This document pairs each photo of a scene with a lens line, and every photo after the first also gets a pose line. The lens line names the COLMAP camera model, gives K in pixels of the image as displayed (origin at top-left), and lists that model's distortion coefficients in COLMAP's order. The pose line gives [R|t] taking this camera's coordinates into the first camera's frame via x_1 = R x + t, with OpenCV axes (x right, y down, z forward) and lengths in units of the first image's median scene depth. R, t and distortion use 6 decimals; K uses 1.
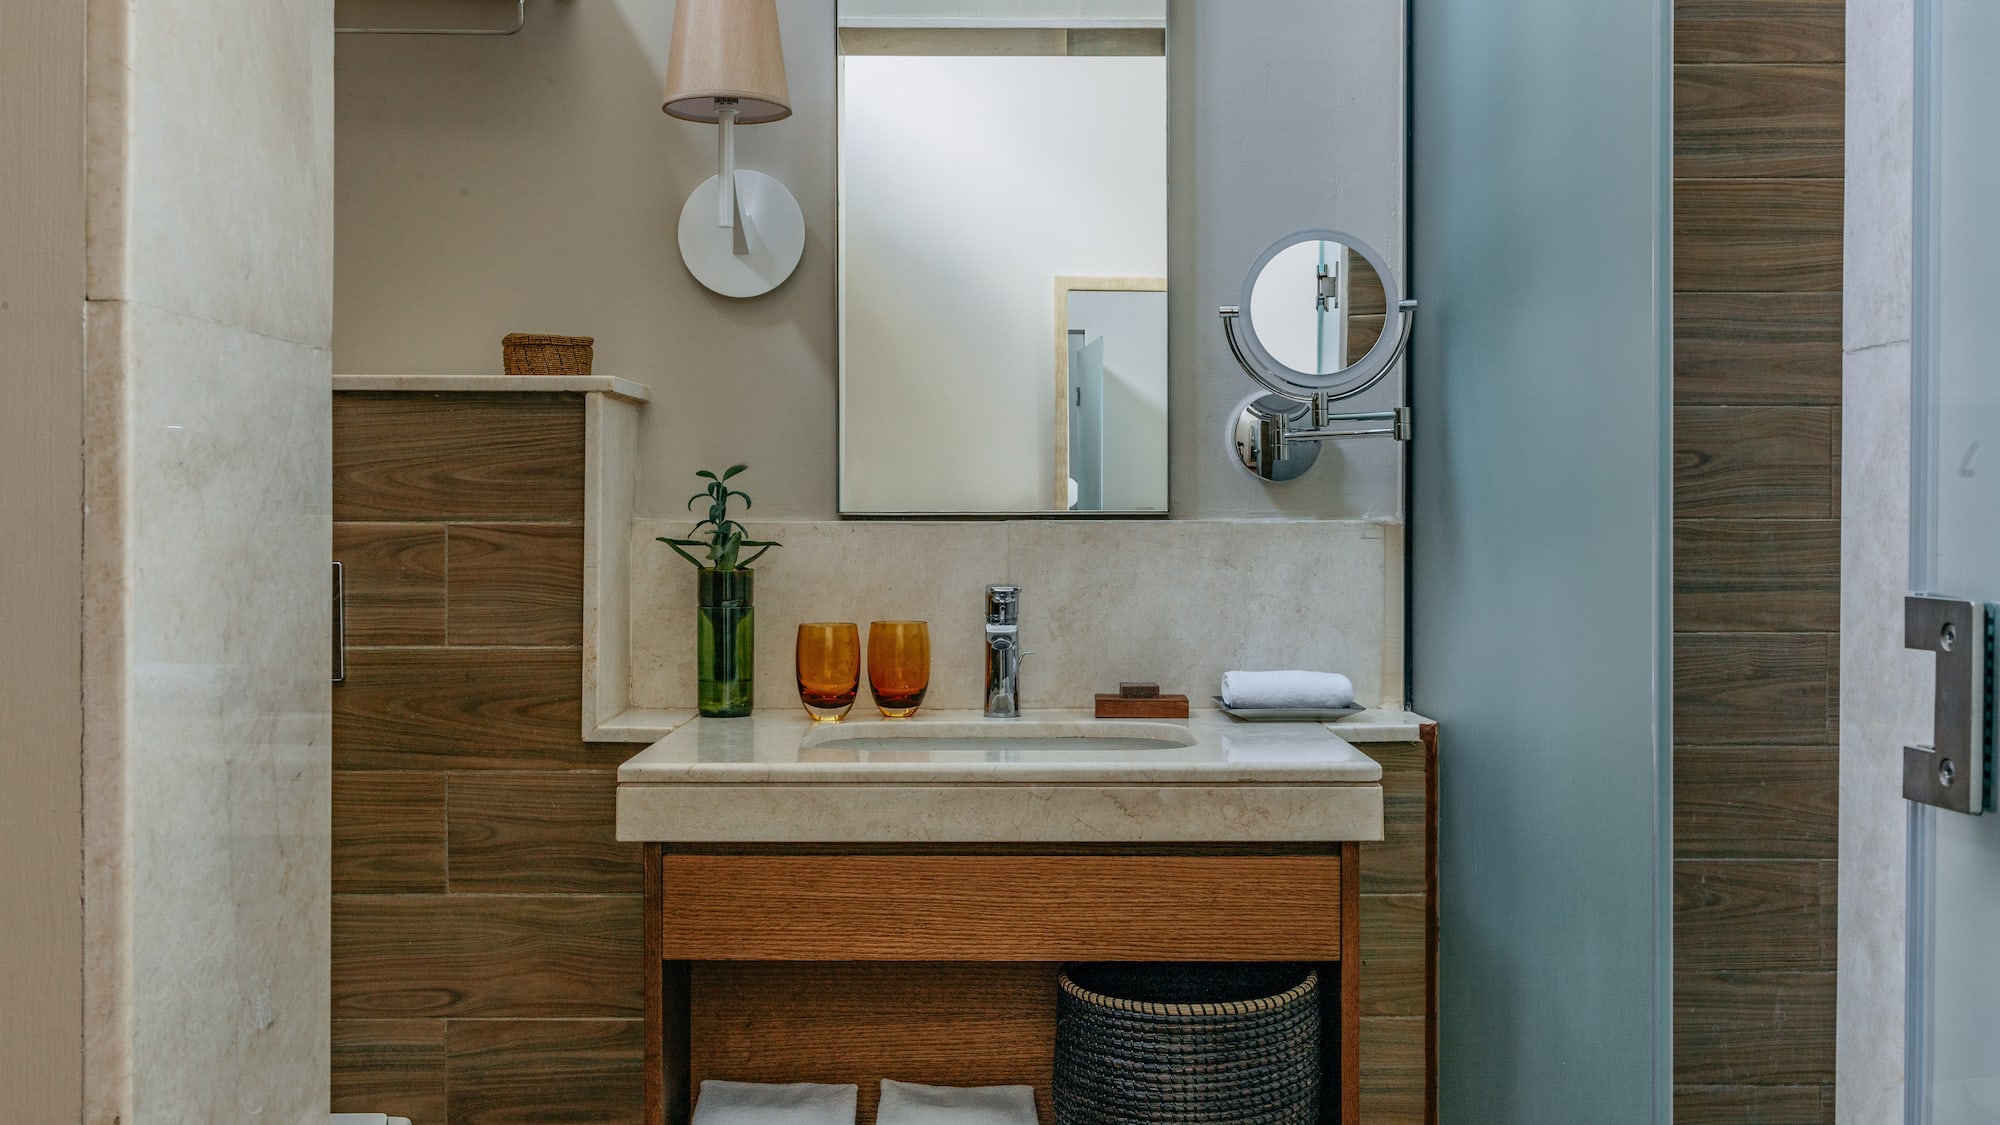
lens RADIAL K [[1976.0, 0, 990.0], [0, 1976.0, 553.7], [0, 0, 1]] dist [-0.002855, 0.000000]
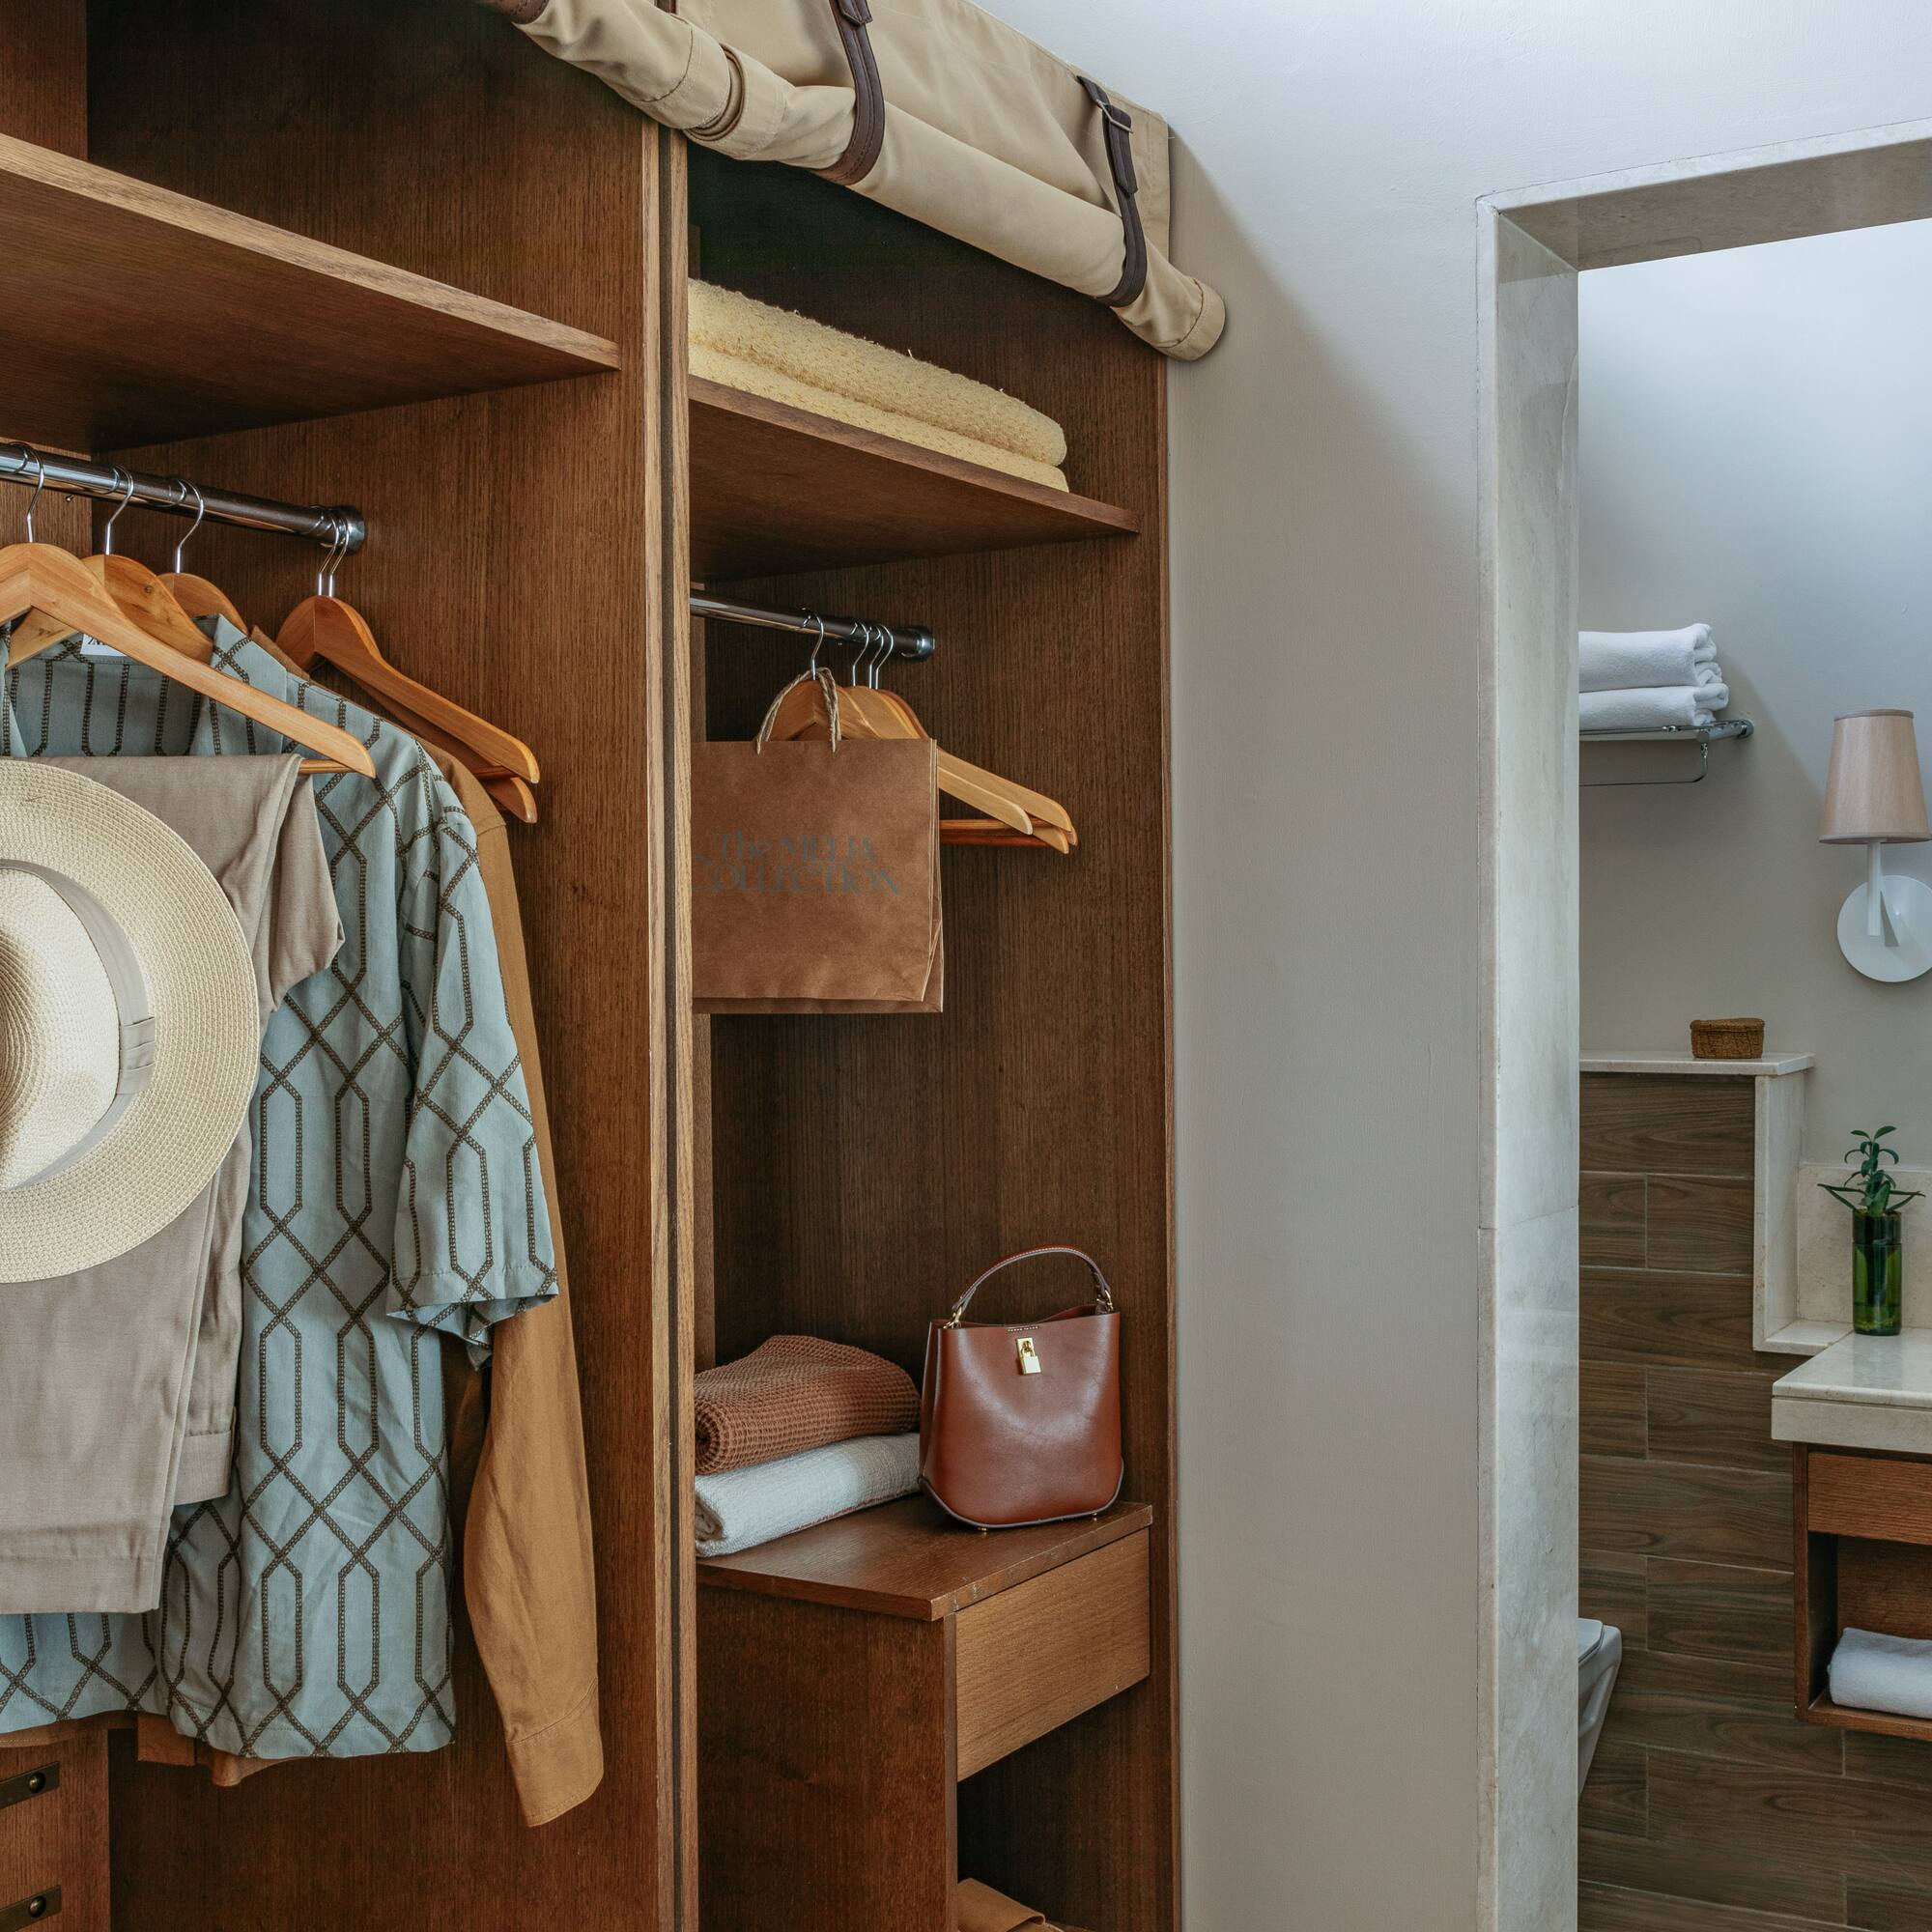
lens RADIAL K [[2487.8, 0, 958.3], [0, 2487.8, 970.9], [0, 0, 1]] dist [-0.002797, 0.000000]
pose [[0.855475, -0.001977, -0.517840, 0.184591], [0.003334, 0.999993, 0.001690, -0.153034], [0.517833, -0.003172, 0.855476, -0.631145]]
